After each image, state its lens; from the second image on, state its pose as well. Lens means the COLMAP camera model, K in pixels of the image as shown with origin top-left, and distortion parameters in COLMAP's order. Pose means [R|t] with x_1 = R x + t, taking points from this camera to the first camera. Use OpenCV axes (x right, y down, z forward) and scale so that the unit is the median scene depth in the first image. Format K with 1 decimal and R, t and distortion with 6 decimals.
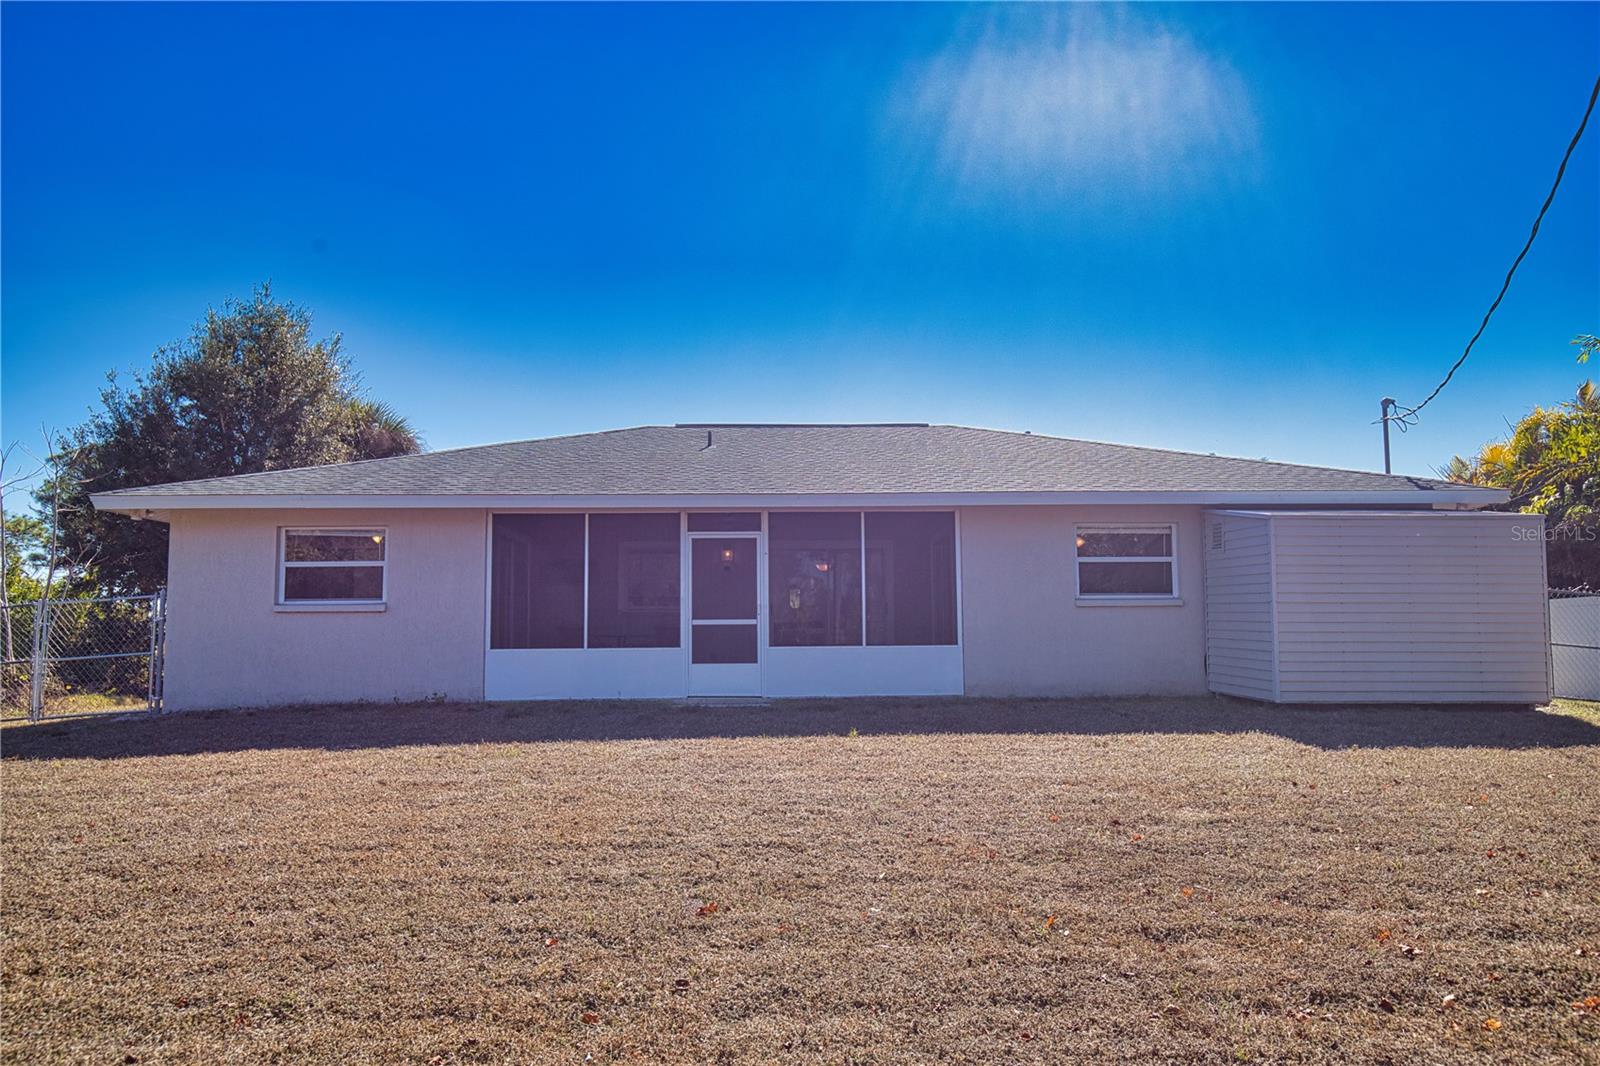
lens RADIAL K [[1113.5, 0, 812.8], [0, 1113.5, 537.3], [0, 0, 1]] dist [0.008254, 0.009108]
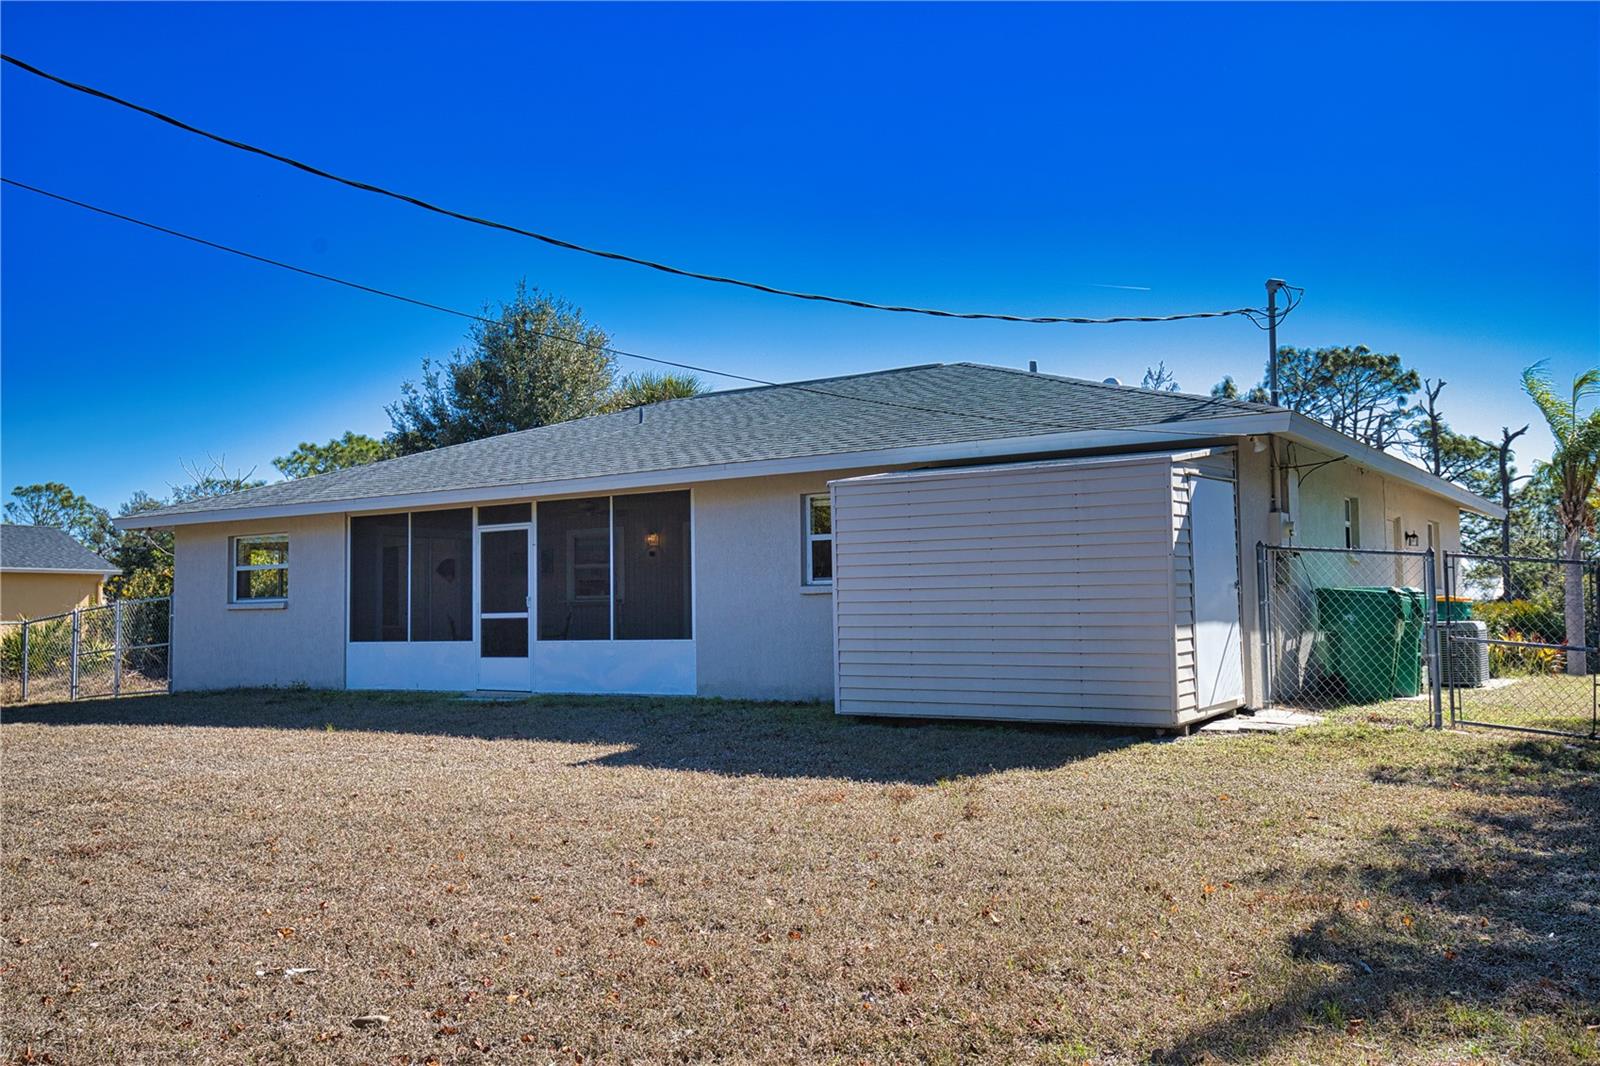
lens RADIAL K [[1402.5, 0, 806.2], [0, 1402.5, 524.6], [0, 0, 1]] dist [0.033392, -0.003340]
pose [[0.819045, -0.044000, -0.572040, 0.858414], [0.061177, 0.998068, 0.010823, -0.001706], [0.570459, -0.043860, 0.820154, 0.132832]]
